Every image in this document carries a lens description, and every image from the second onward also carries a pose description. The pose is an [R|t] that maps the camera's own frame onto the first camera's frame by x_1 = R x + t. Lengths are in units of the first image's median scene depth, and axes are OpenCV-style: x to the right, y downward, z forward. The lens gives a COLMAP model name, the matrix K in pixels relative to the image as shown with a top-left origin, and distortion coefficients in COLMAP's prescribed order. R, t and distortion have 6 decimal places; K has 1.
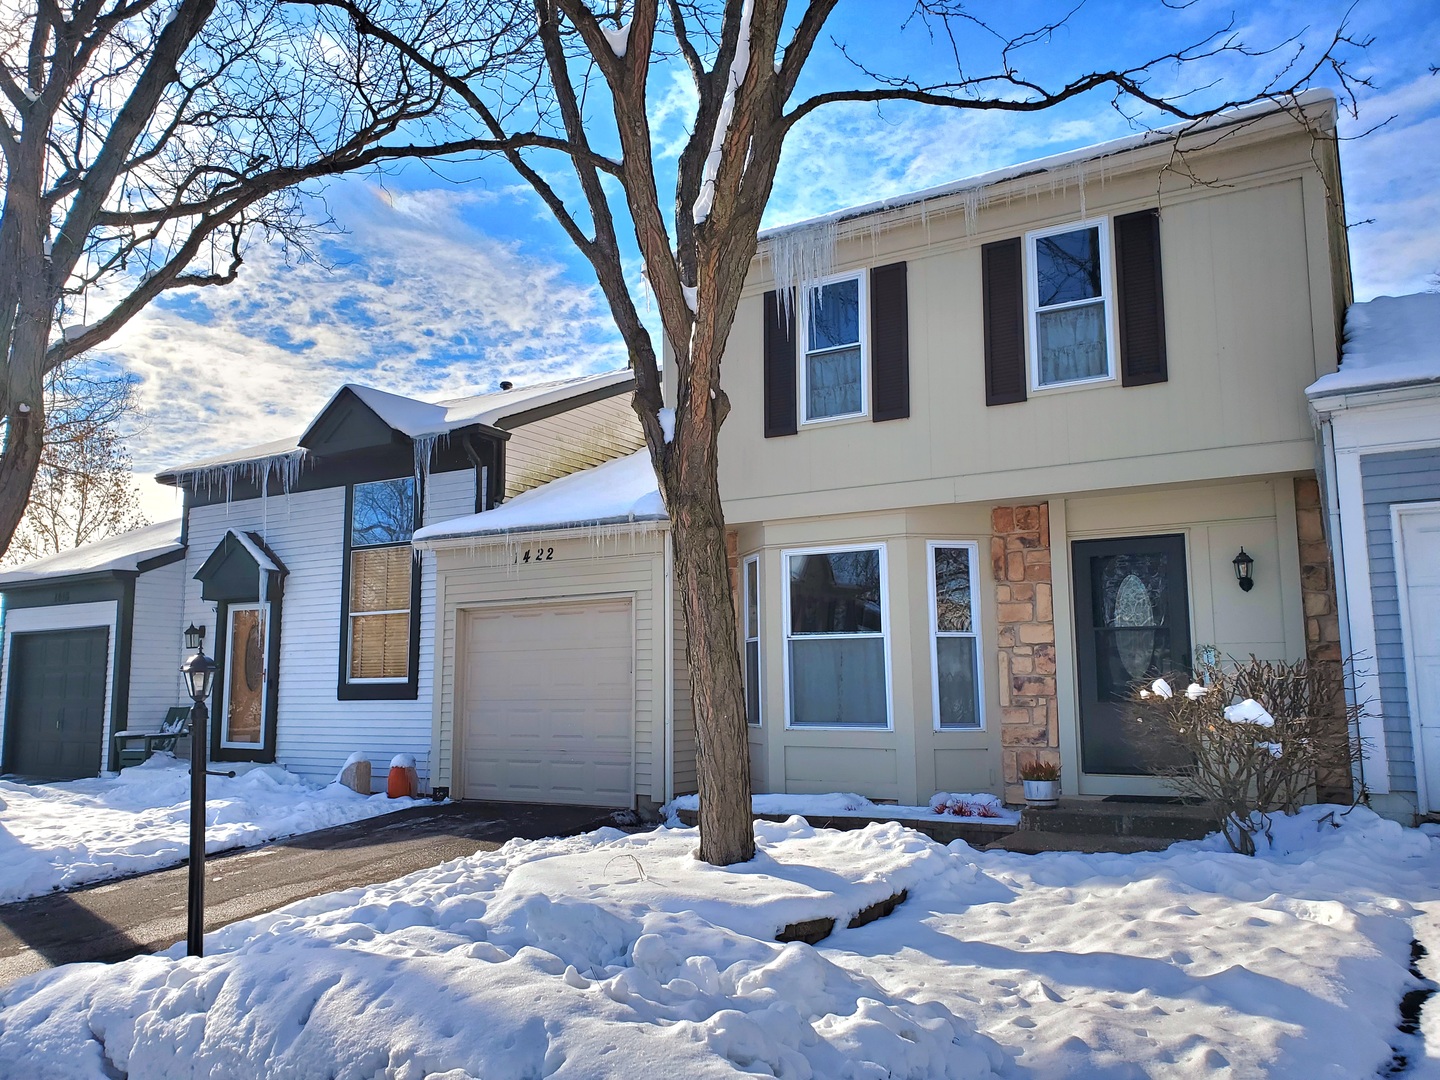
lens RADIAL K [[1140.2, 0, 720.0], [0, 1140.2, 540.0], [0, 0, 1]] dist [0.129836, -0.000119]
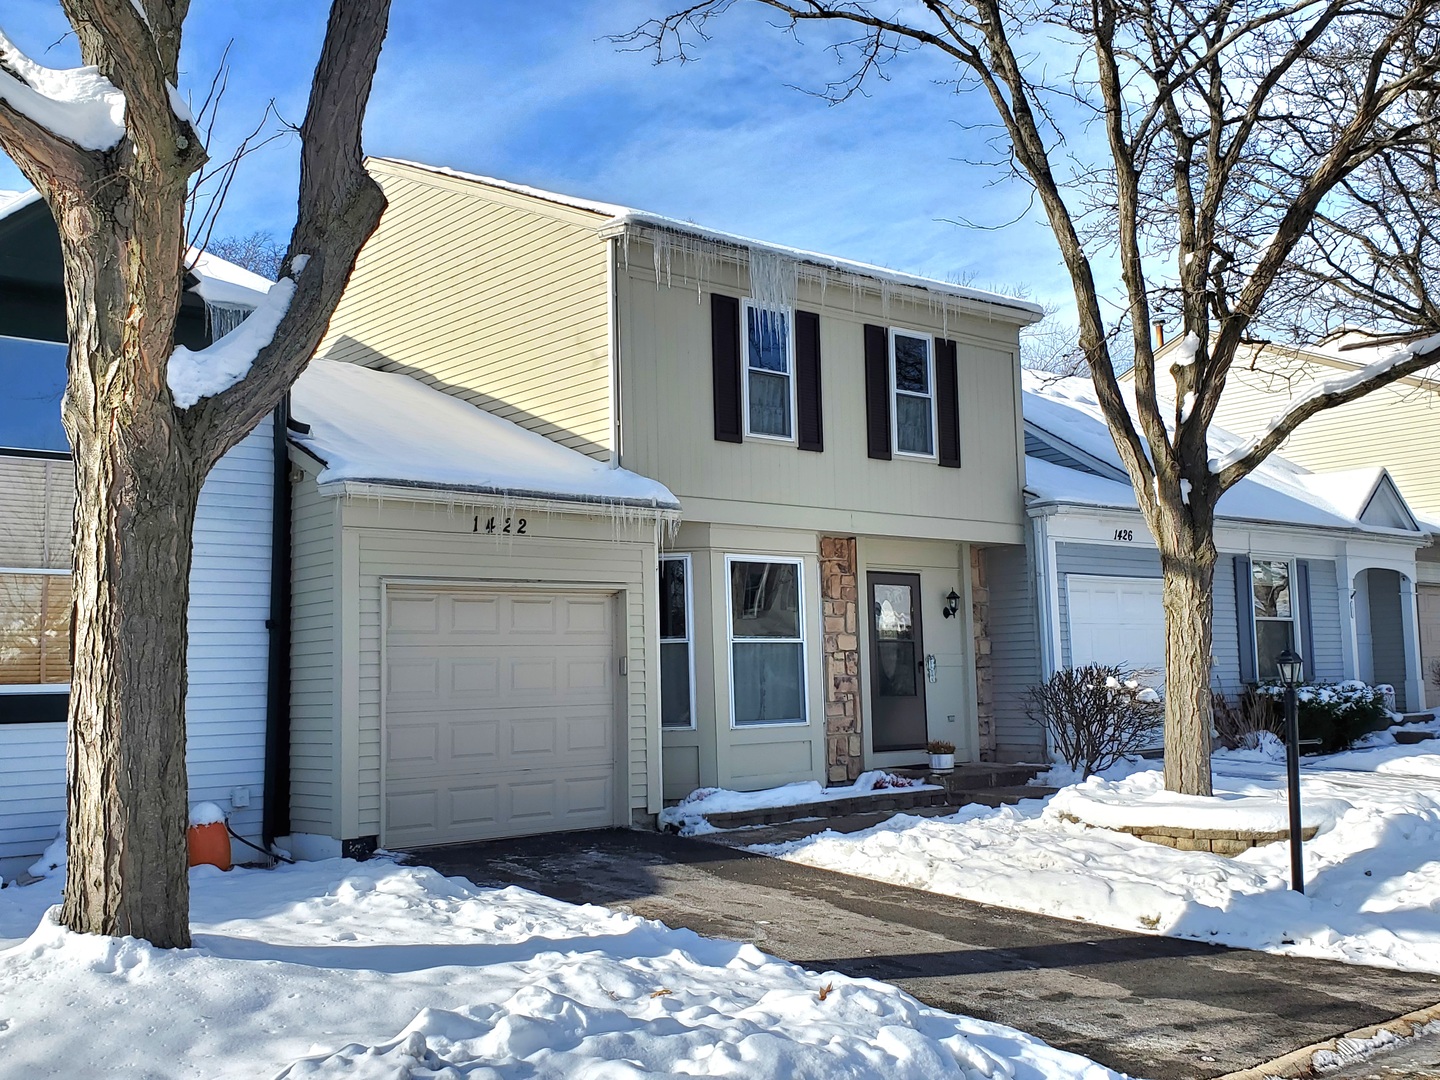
lens RADIAL K [[1140.2, 0, 720.0], [0, 1140.2, 540.0], [0, 0, 1]] dist [0.129836, -0.000119]
pose [[0.450530, 0.104885, 0.886578, -0.883452], [-0.108334, 0.992159, -0.062324, 0.062746], [-0.886164, -0.067968, 0.458360, 0.558150]]
